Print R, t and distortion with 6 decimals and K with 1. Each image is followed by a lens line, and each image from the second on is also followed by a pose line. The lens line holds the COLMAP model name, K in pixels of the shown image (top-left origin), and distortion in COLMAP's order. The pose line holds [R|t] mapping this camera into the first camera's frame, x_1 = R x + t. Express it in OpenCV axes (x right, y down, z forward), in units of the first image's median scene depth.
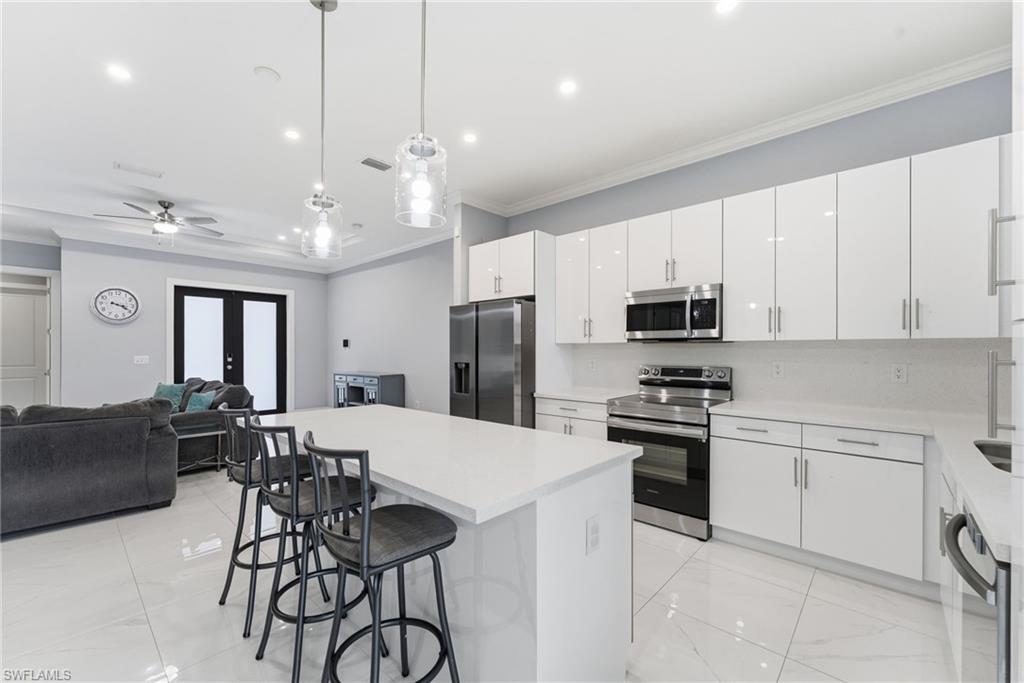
lens RADIAL K [[417.2, 0, 509.5], [0, 417.2, 344.0], [0, 0, 1]] dist [-0.000151, 0.000095]
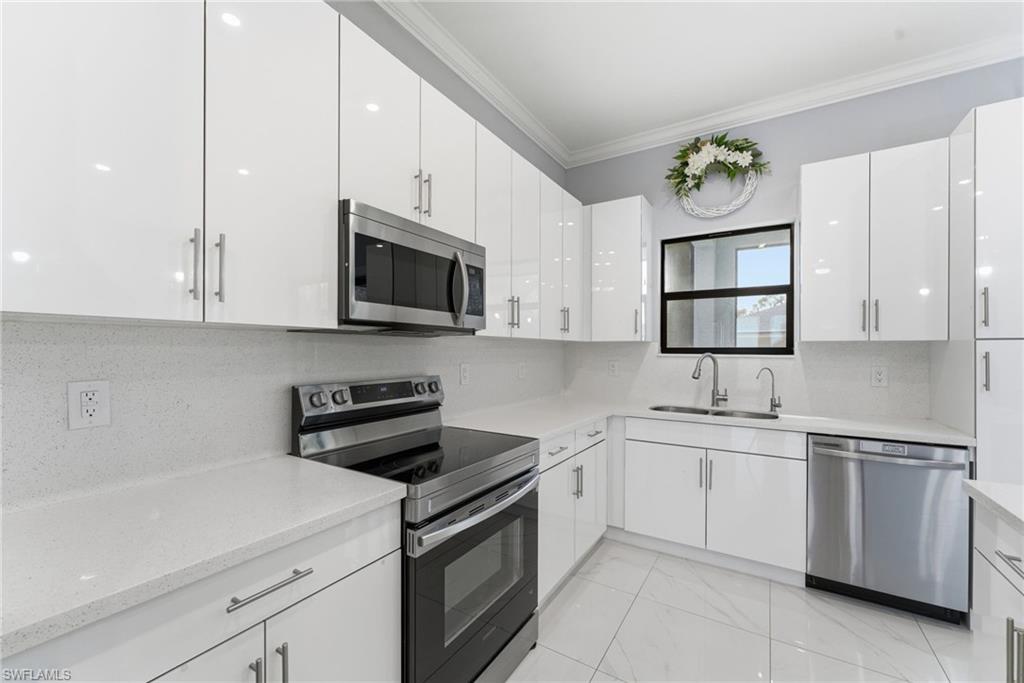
lens RADIAL K [[410.5, 0, 508.5], [0, 410.5, 352.6], [0, 0, 1]] dist [0.001918, 0.000199]
pose [[-0.173238, -0.002626, 0.984877, -0.105748], [-0.012914, 0.999917, 0.000394, 0.015118], [-0.984795, -0.012651, -0.173257, 0.813798]]
